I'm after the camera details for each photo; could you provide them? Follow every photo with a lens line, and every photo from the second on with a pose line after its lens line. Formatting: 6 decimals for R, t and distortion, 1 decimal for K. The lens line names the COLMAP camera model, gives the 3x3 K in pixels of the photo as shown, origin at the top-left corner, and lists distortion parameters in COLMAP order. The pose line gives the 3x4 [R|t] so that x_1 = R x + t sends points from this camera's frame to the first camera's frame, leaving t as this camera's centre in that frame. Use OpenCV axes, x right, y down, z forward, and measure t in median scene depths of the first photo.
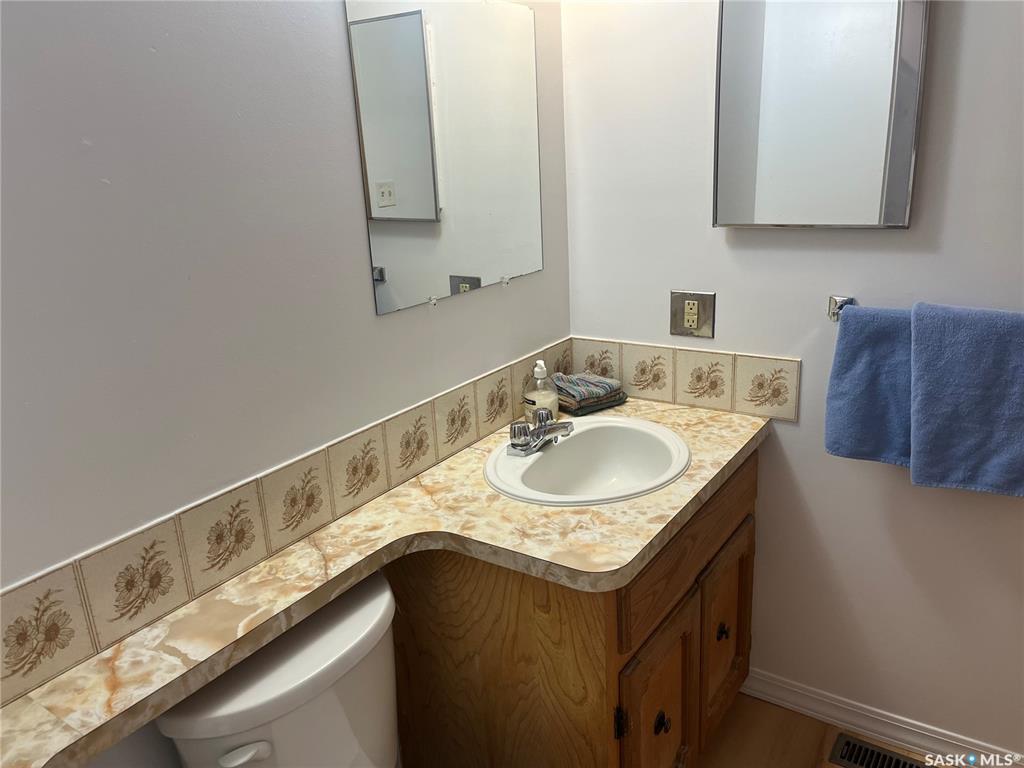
lens RADIAL K [[782.9, 0, 510.8], [0, 782.9, 383.6], [0, 0, 1]] dist [0.067579, -0.082930]
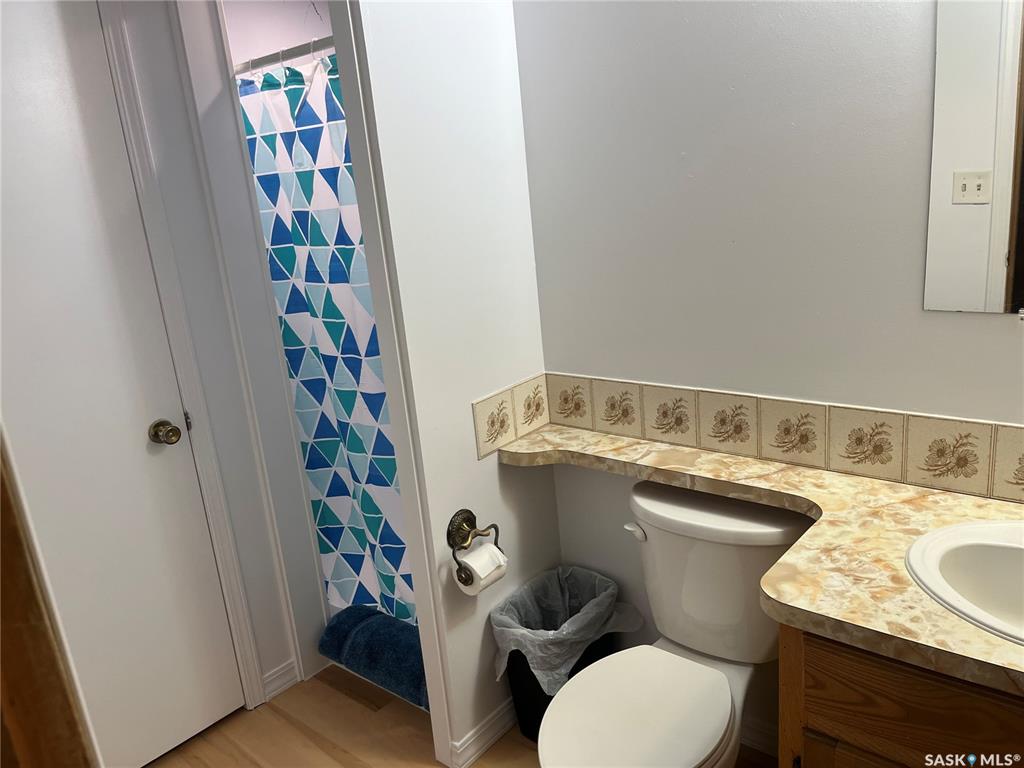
lens RADIAL K [[782.9, 0, 509.8], [0, 782.9, 382.7], [0, 0, 1]] dist [0.067579, -0.082930]
pose [[-0.110720, 0.319712, -0.941024, 0.931299], [-0.192742, 0.921961, 0.335913, -0.258292], [0.974983, 0.218567, -0.040457, 0.604845]]
